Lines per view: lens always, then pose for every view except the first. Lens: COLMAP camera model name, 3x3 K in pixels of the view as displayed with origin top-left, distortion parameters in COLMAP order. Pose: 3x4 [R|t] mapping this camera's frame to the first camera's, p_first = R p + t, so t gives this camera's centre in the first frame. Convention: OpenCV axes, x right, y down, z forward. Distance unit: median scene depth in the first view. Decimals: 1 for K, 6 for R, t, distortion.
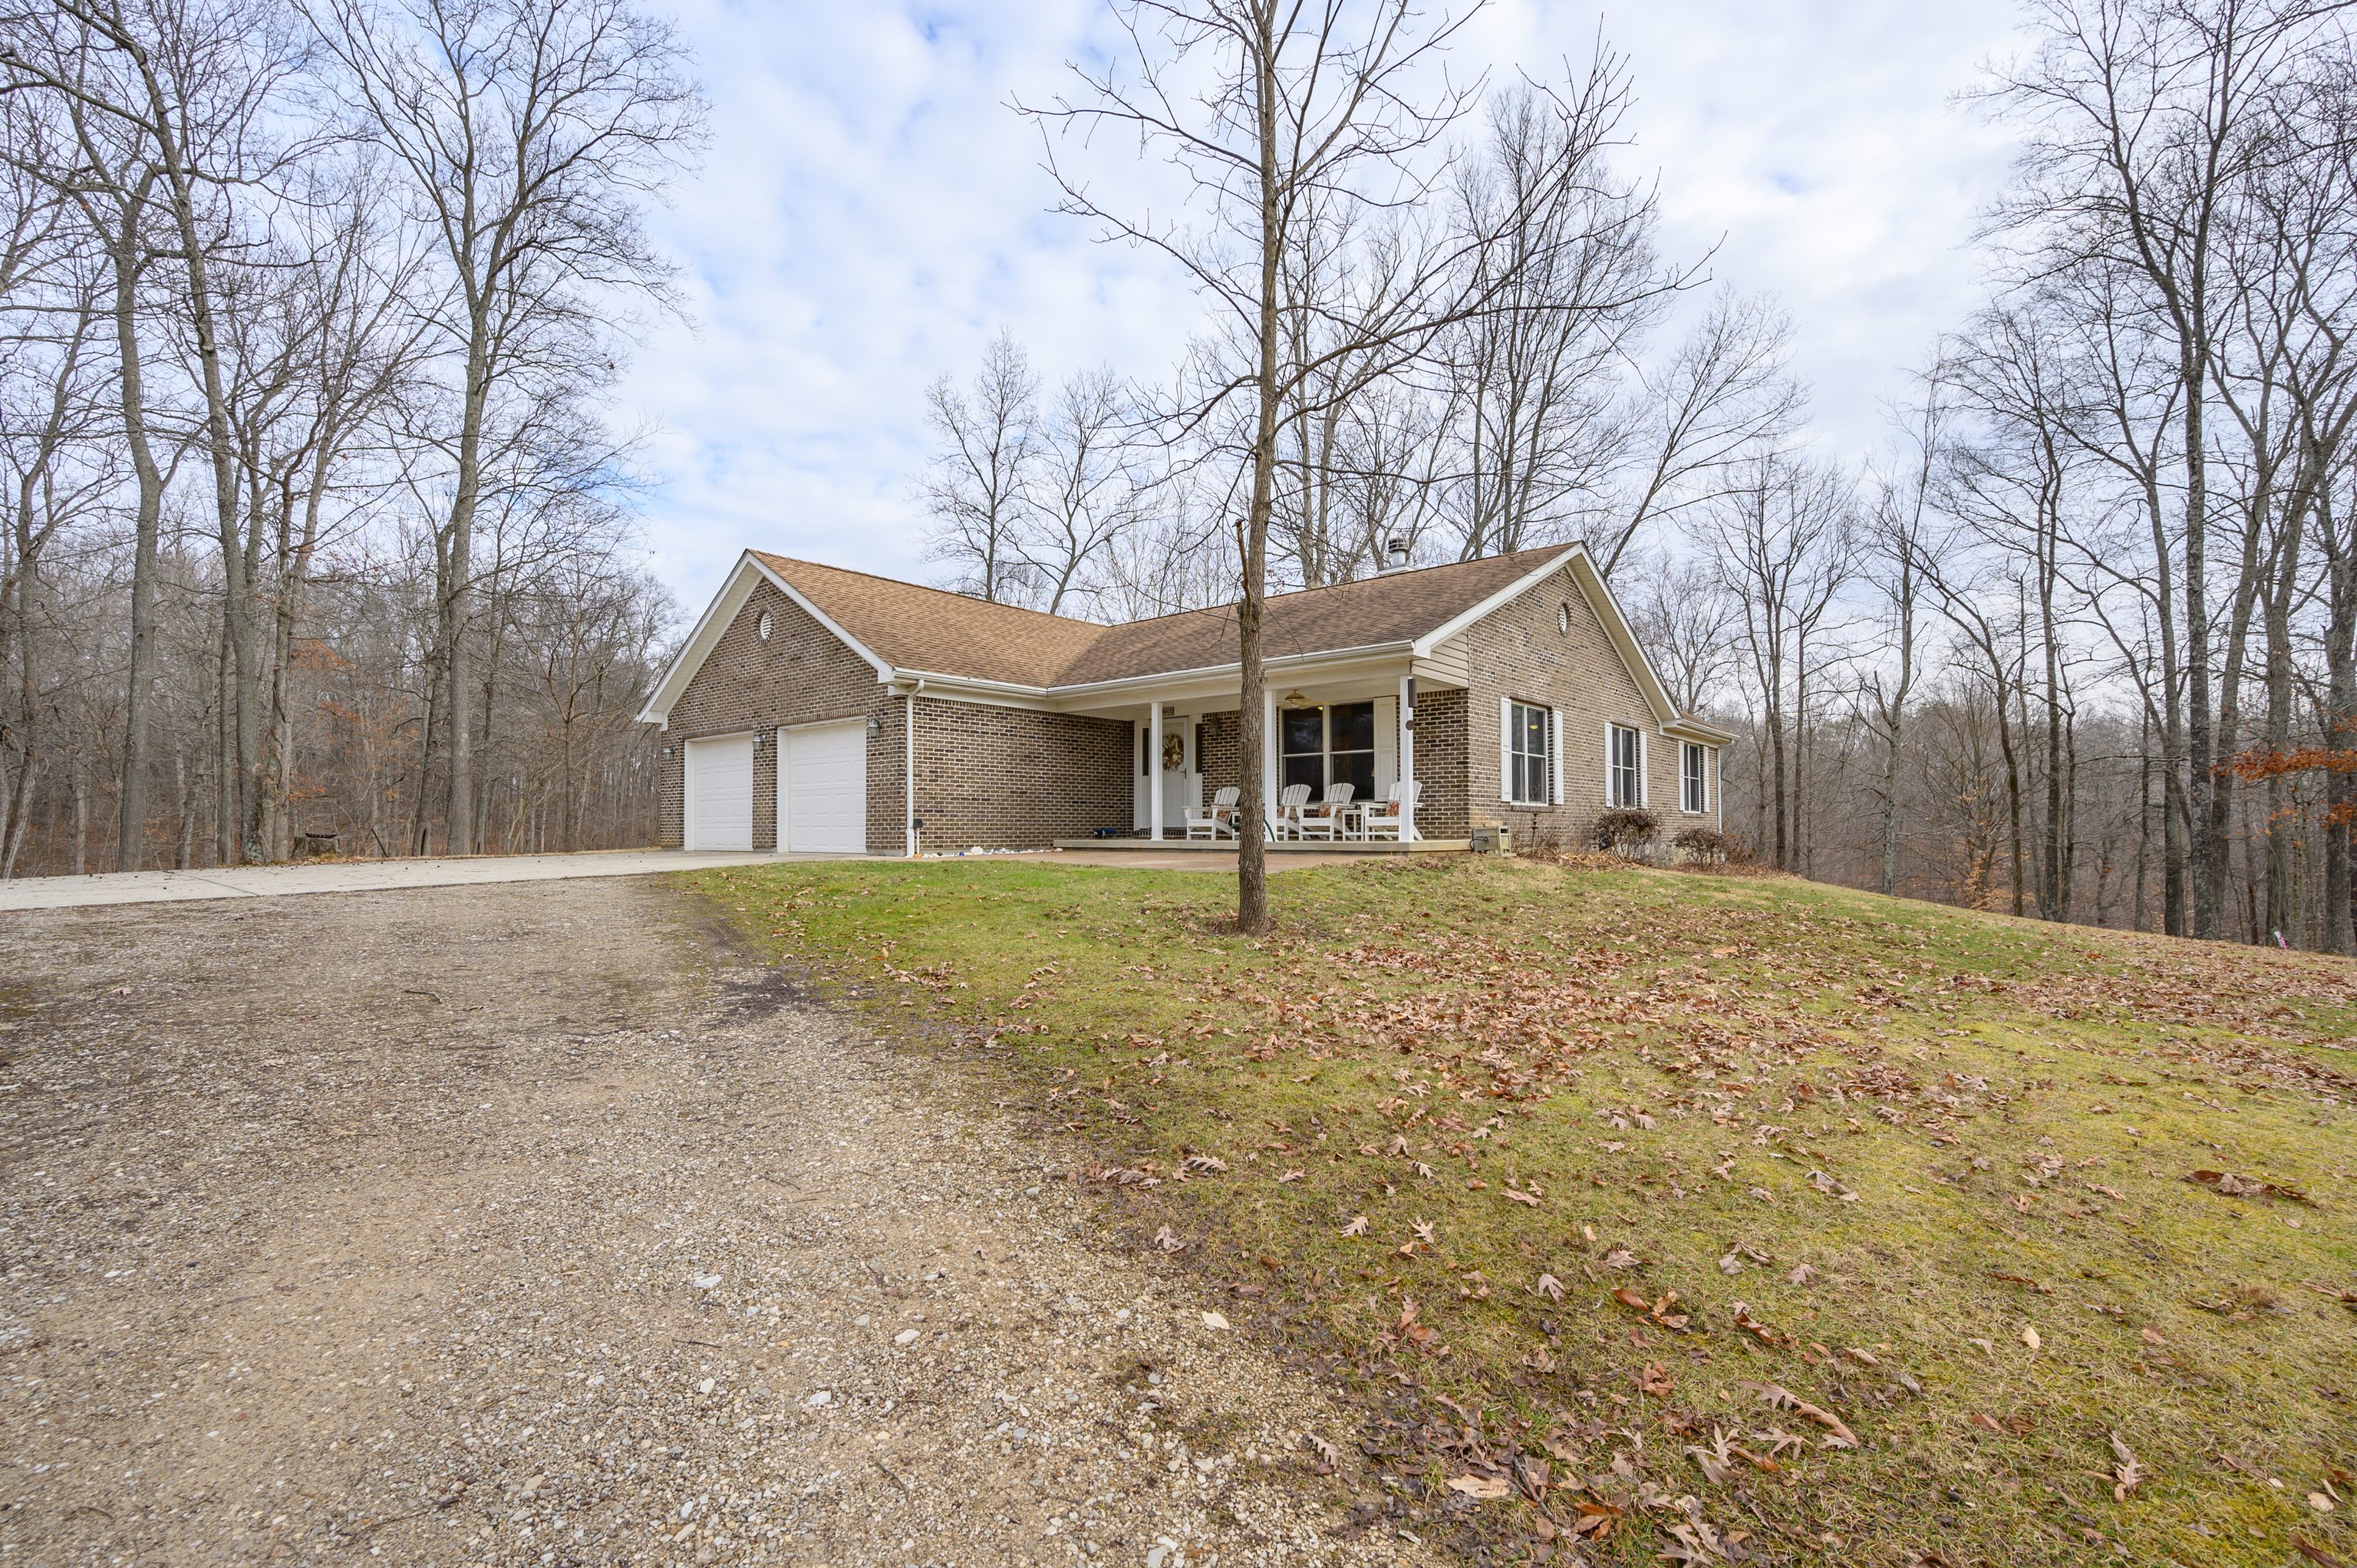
lens RADIAL K [[1035.9, 0, 1171.9], [0, 1035.9, 806.6], [0, 0, 1]] dist [-0.002281, 0.000156]
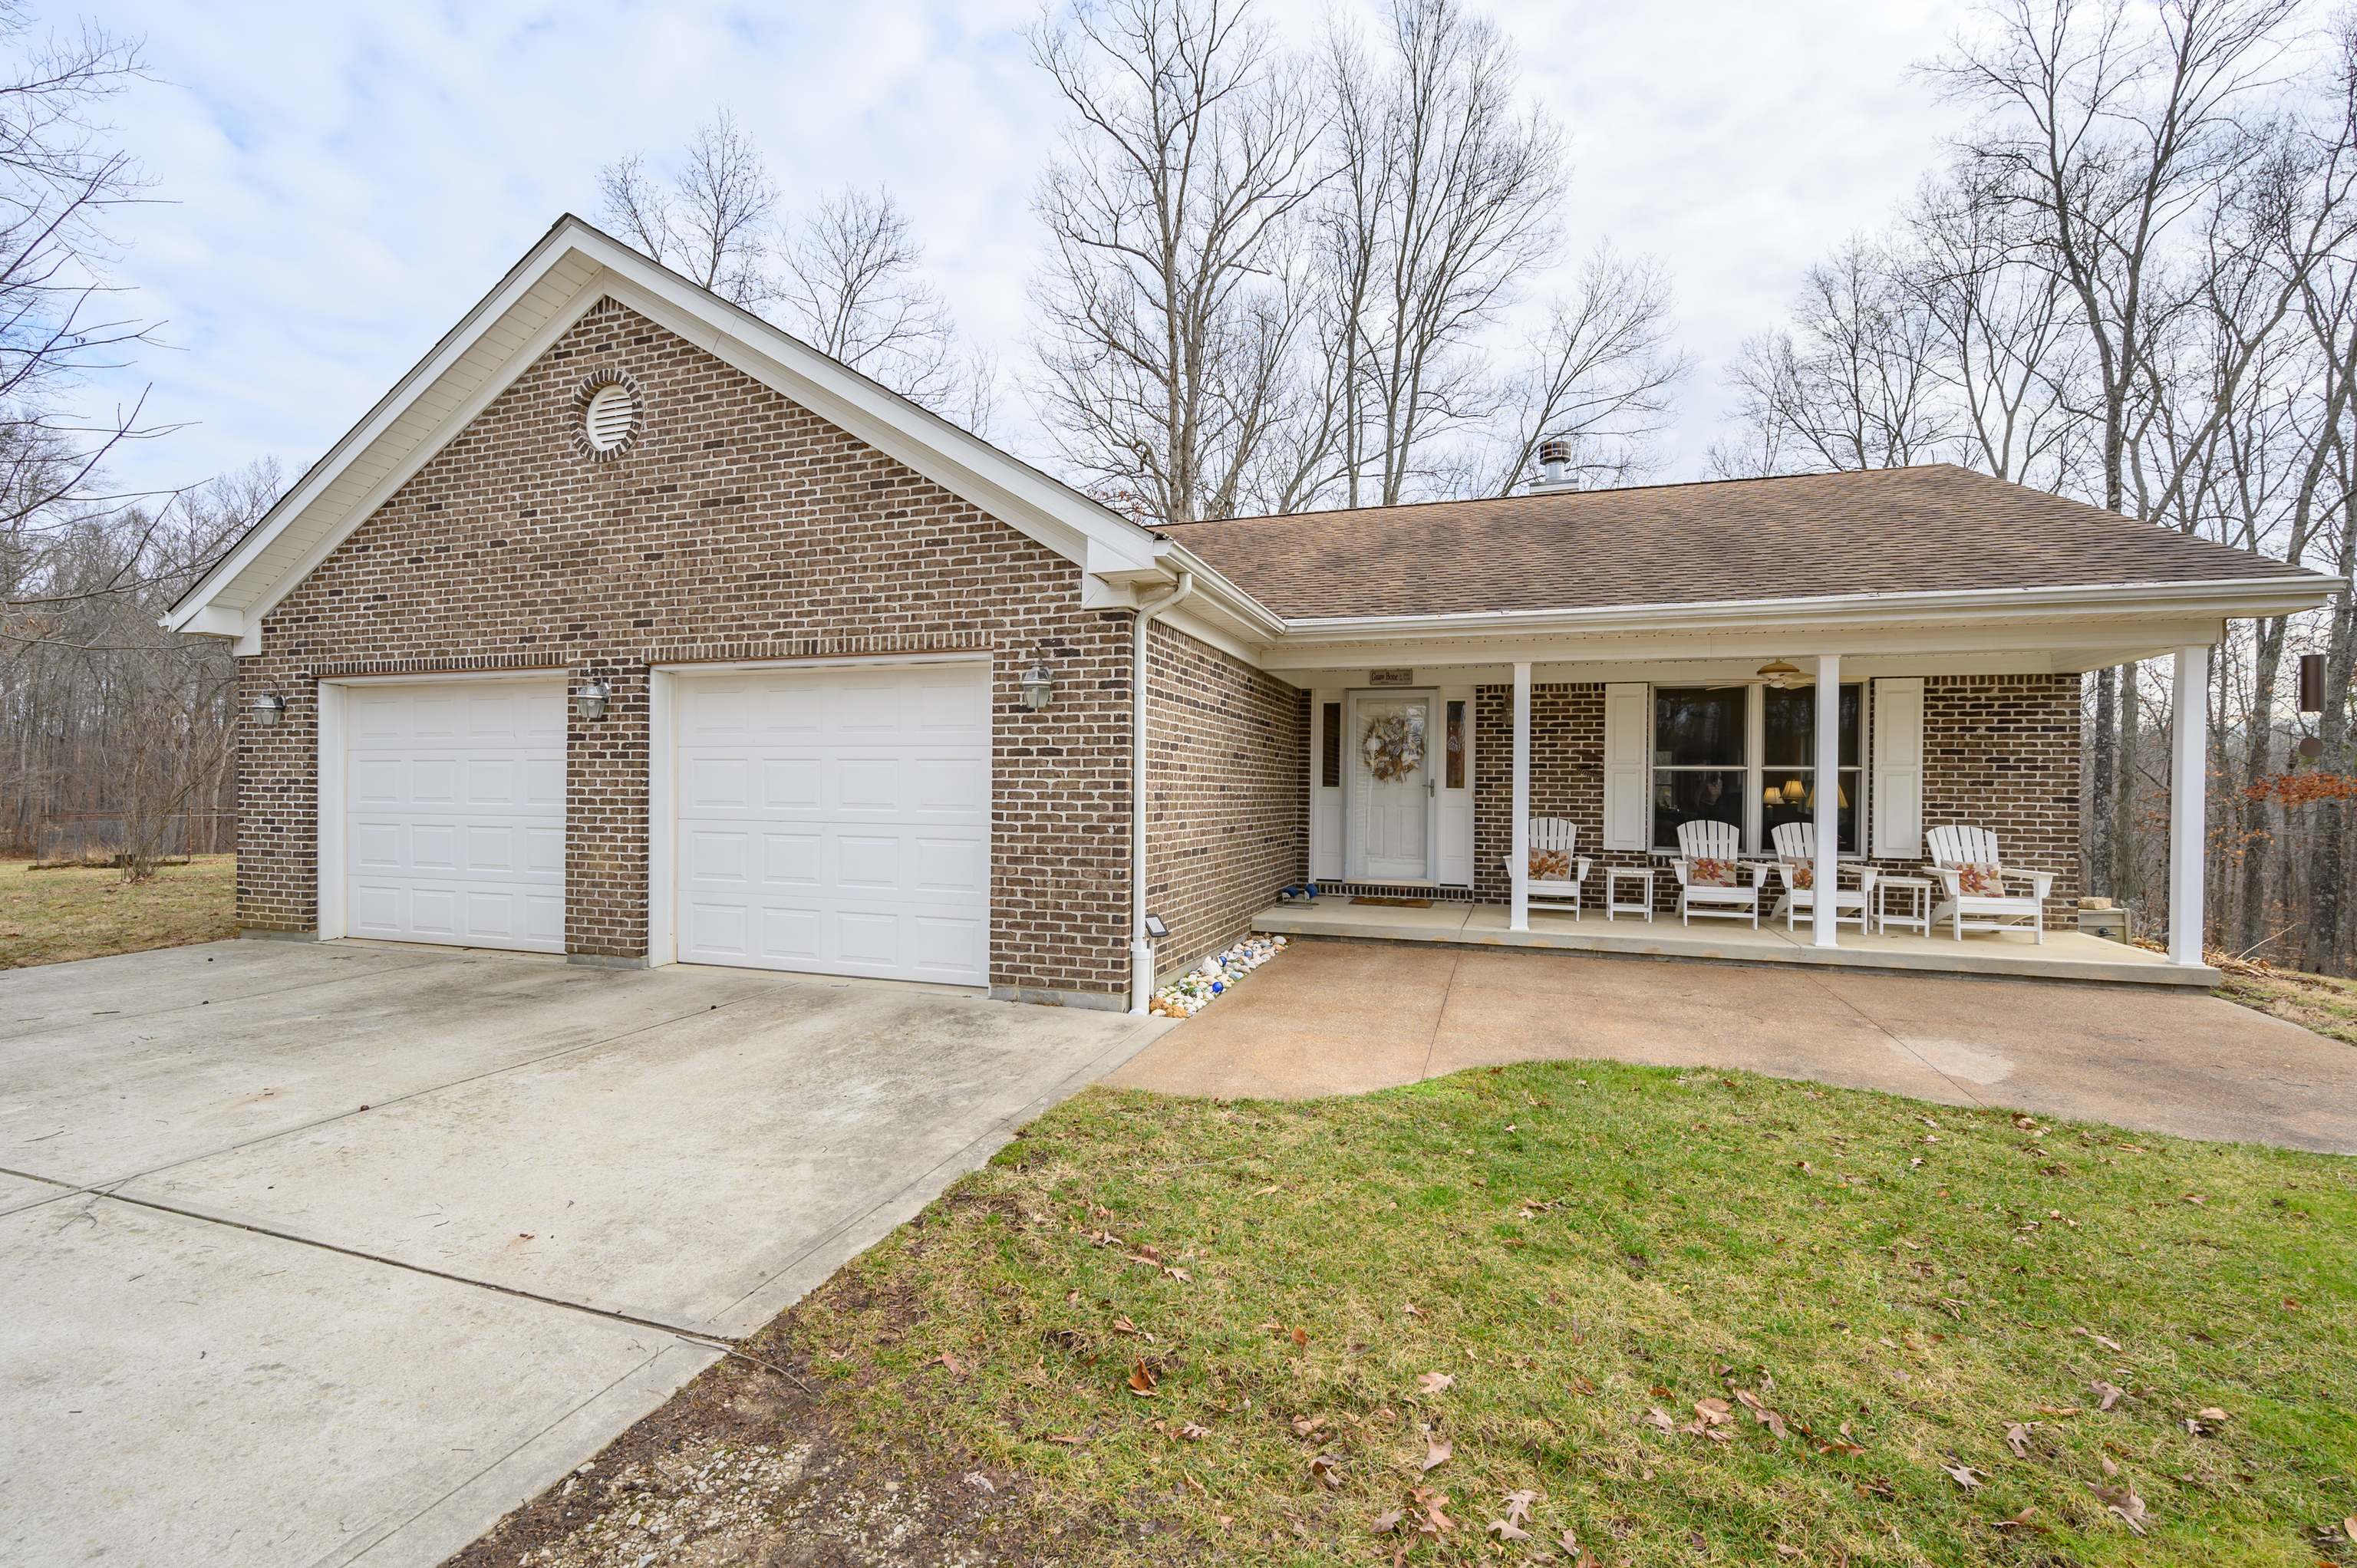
lens RADIAL K [[1035.9, 0, 1171.9], [0, 1035.9, 806.6], [0, 0, 1]] dist [-0.002281, 0.000156]
pose [[0.929874, 0.008543, 0.367779, -0.329293], [-0.022207, 0.999211, 0.032934, -0.037448], [-0.367207, -0.038792, 0.929330, 0.520121]]
